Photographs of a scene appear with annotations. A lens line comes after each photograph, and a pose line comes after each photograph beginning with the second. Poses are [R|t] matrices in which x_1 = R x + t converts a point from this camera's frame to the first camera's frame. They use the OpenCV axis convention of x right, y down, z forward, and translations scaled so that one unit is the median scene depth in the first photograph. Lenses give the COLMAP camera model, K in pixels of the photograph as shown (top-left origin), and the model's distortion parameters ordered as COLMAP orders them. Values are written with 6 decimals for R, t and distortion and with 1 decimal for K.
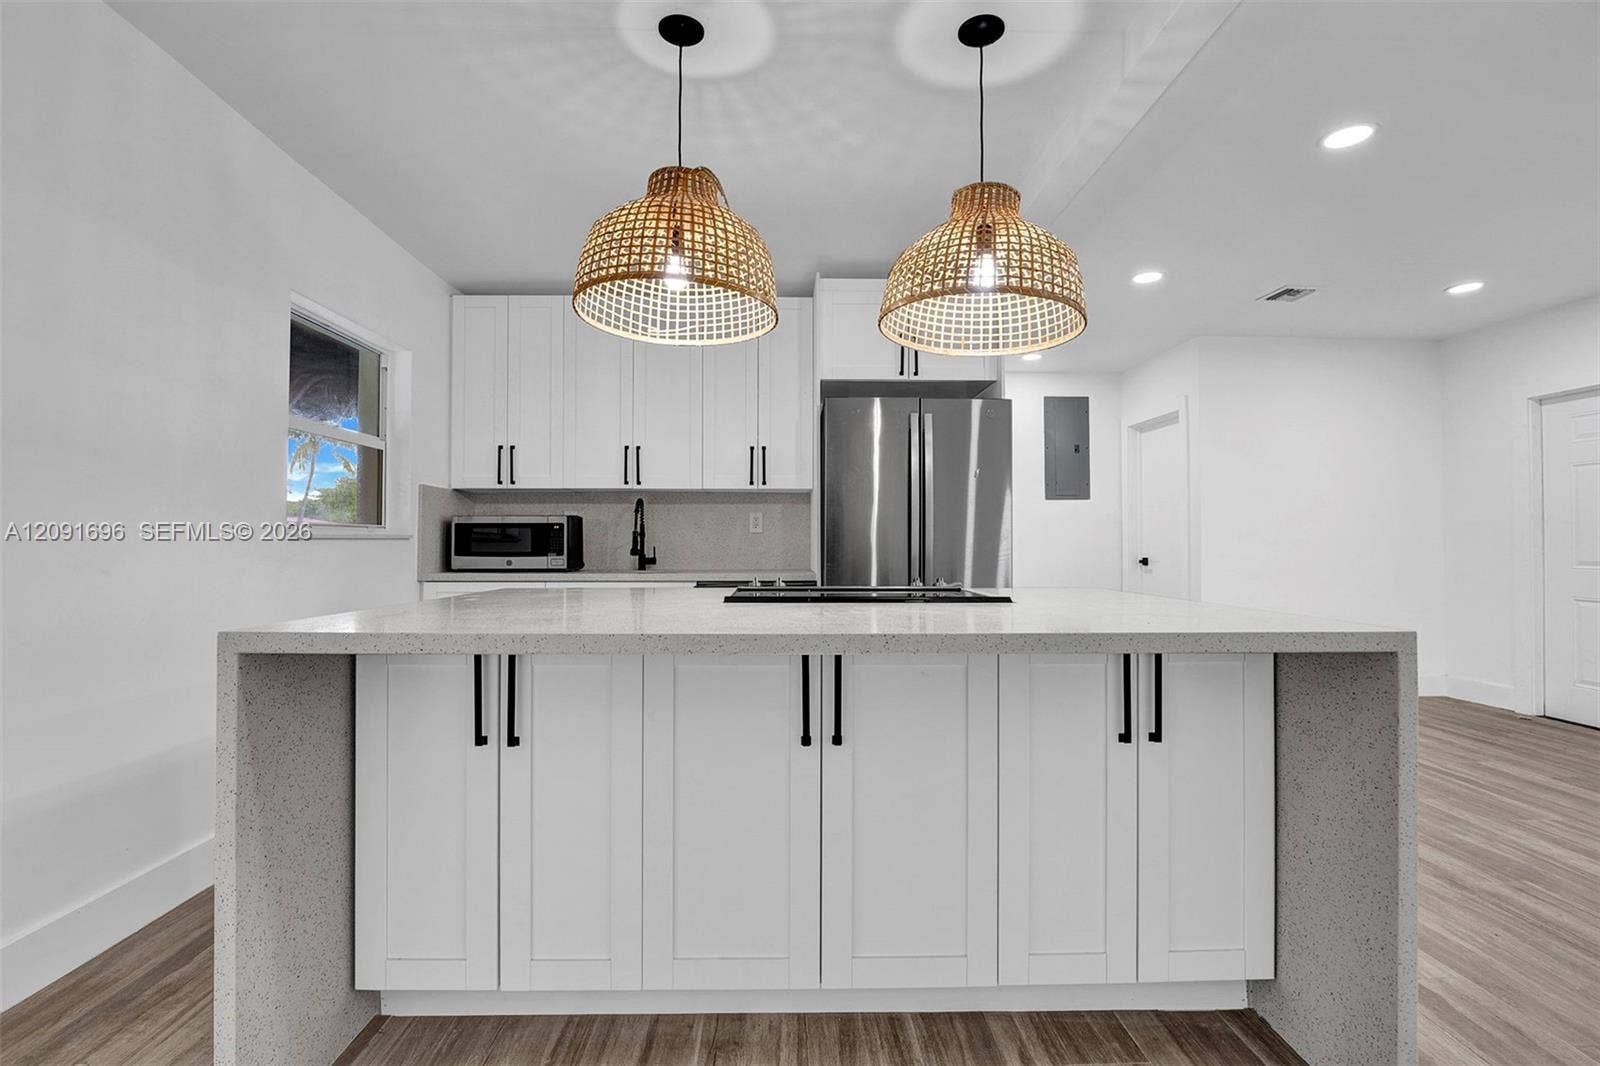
lens RADIAL K [[720.9, 0, 804.5], [0, 720.9, 528.2], [0, 0, 1]] dist [-0.016266, 0.000849]
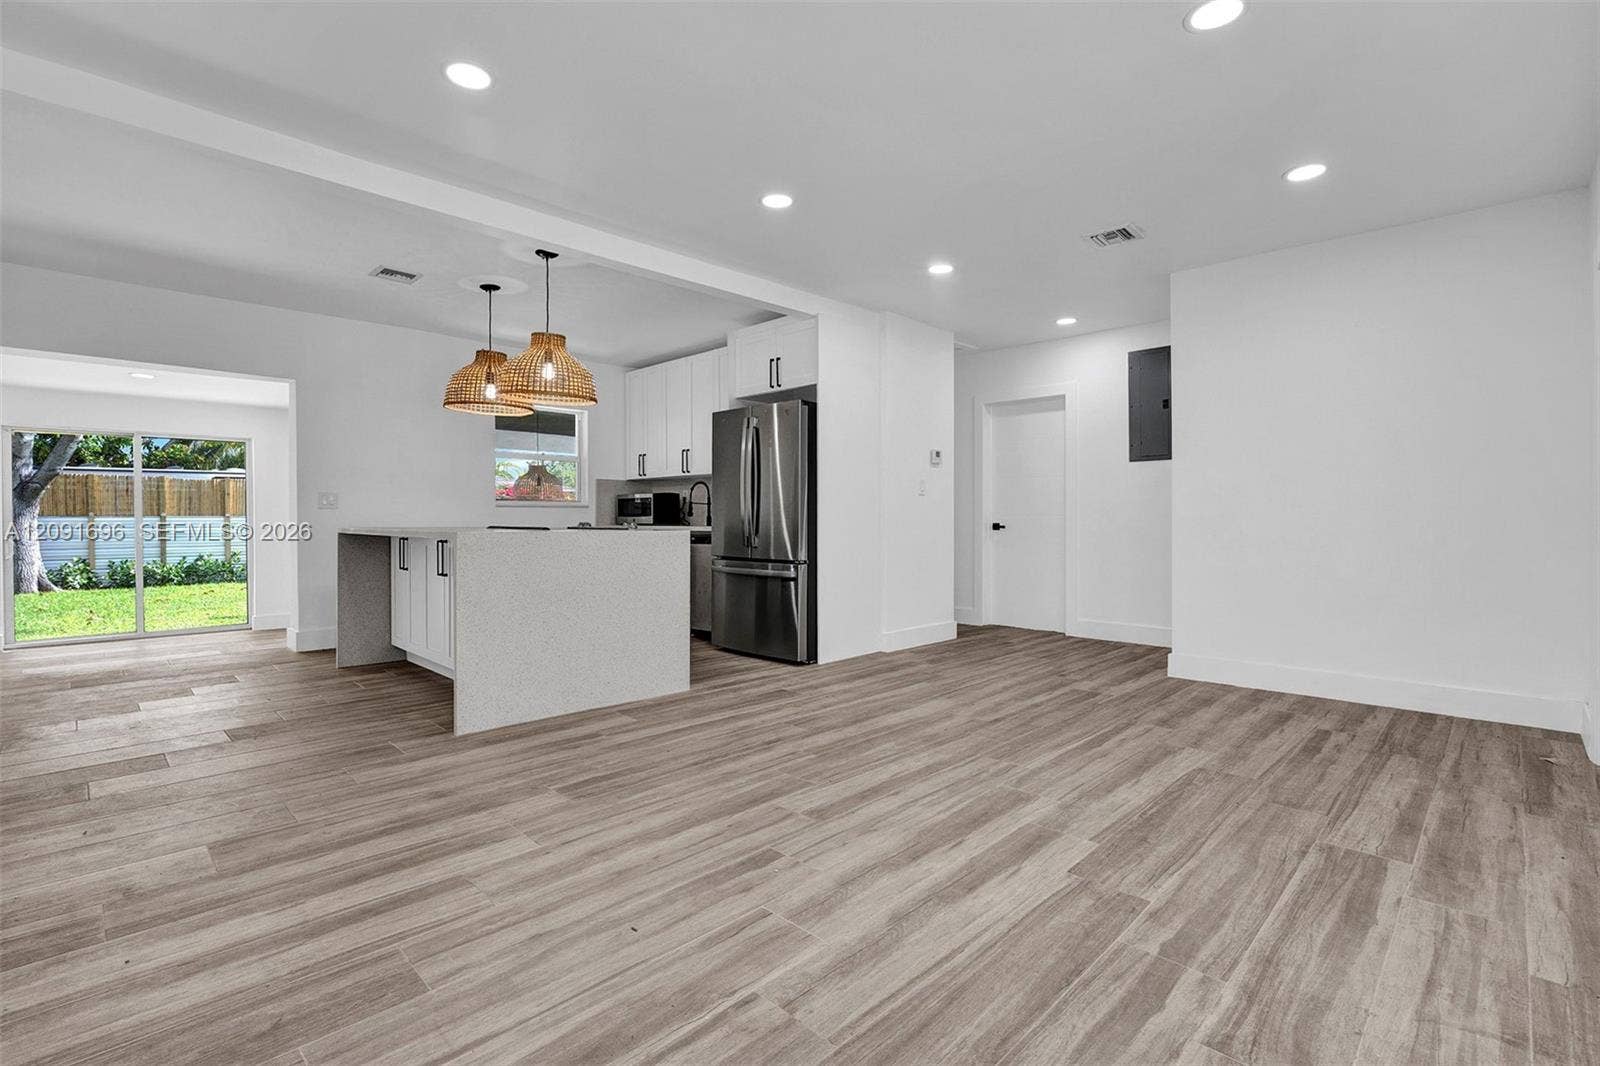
lens RADIAL K [[720.9, 0, 784.5], [0, 720.9, 534.3], [0, 0, 1]] dist [-0.016266, 0.000849]
pose [[0.686069, 0.014963, -0.727382, 1.189783], [0.014824, 0.999293, 0.034539, 0.026036], [0.727385, -0.034479, 0.685363, 0.035213]]
